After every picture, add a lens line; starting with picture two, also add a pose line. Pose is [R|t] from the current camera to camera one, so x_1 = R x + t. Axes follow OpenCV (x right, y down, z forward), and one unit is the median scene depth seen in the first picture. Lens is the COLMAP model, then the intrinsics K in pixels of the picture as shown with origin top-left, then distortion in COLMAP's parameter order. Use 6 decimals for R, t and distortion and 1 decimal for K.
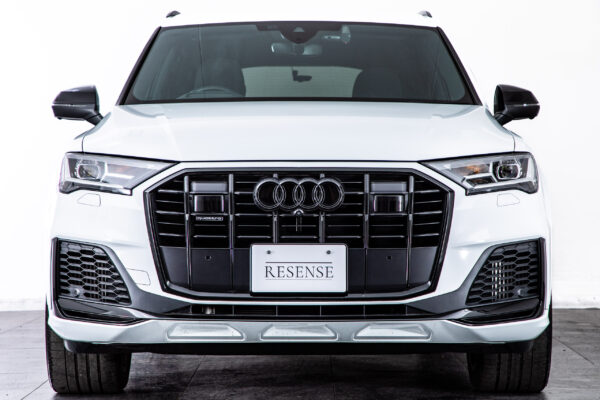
lens RADIAL K [[1824.5, 0, 300.0], [0, 1824.5, 200.0], [0, 0, 1]] dist [0.633202, 0.447147]
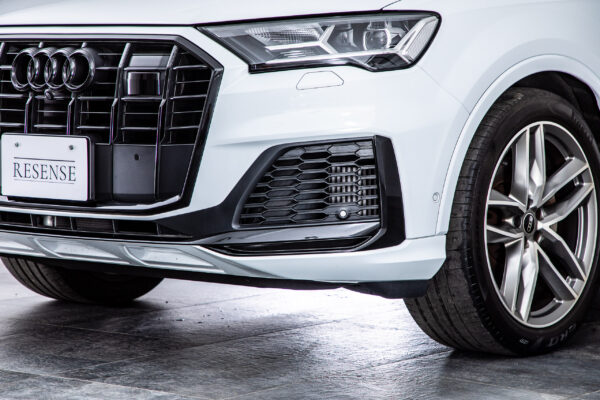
lens RADIAL K [[1824.5, 0, 300.0], [0, 1824.5, 200.0], [0, 0, 1]] dist [0.633202, 0.447147]
pose [[0.763035, 0.048240, -0.644555, 0.571878], [-0.006856, 0.997759, 0.066558, -0.000924], [0.646321, -0.046367, 0.761656, 0.474815]]
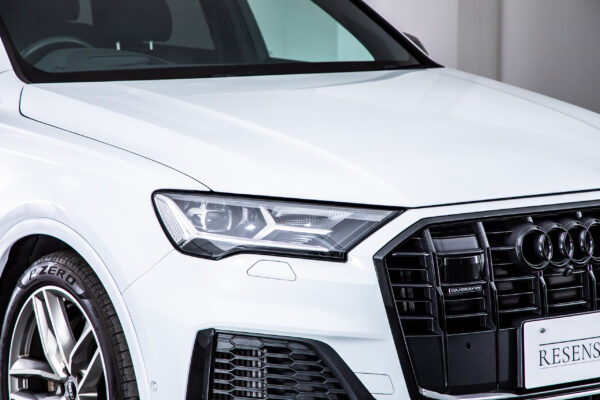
lens RADIAL K [[1824.5, 0, 300.0], [0, 1824.5, 200.0], [0, 0, 1]] dist [0.633202, 0.447147]
pose [[0.818712, -0.076423, 0.569096, -0.493546], [0.011888, 0.993147, 0.116266, -0.105149], [-0.574082, -0.088423, 0.814010, 0.467369]]
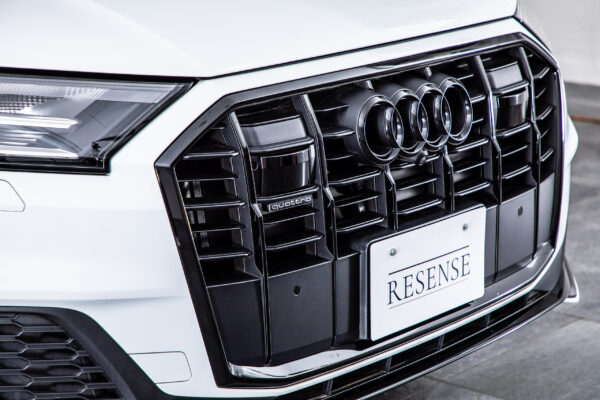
lens RADIAL K [[1681.0, 0, 300.0], [0, 1681.0, 200.0], [0, 0, 1]] dist [0.932311, 0.271354]
pose [[0.640427, -0.188645, 0.744490, -0.350616], [0.005448, 0.970456, 0.241215, -0.088817], [-0.767999, -0.150424, 0.622535, 0.739426]]
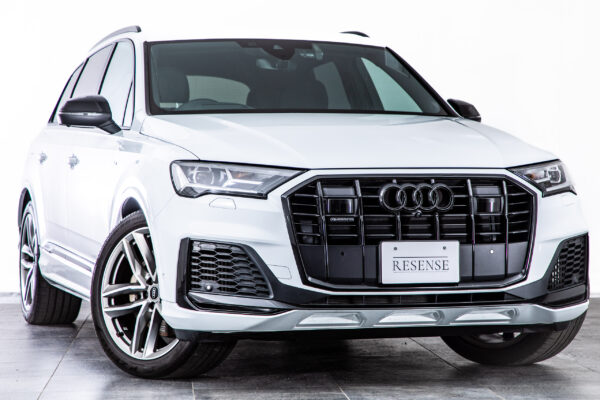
lens RADIAL K [[1824.5, 0, 300.0], [0, 1824.5, 200.0], [0, 0, 1]] dist [0.633202, 0.447147]
pose [[0.954705, -0.007068, 0.297471, -0.408942], [0.006270, 0.999974, 0.003636, -0.006145], [-0.297489, -0.001606, 0.954724, -0.072675]]
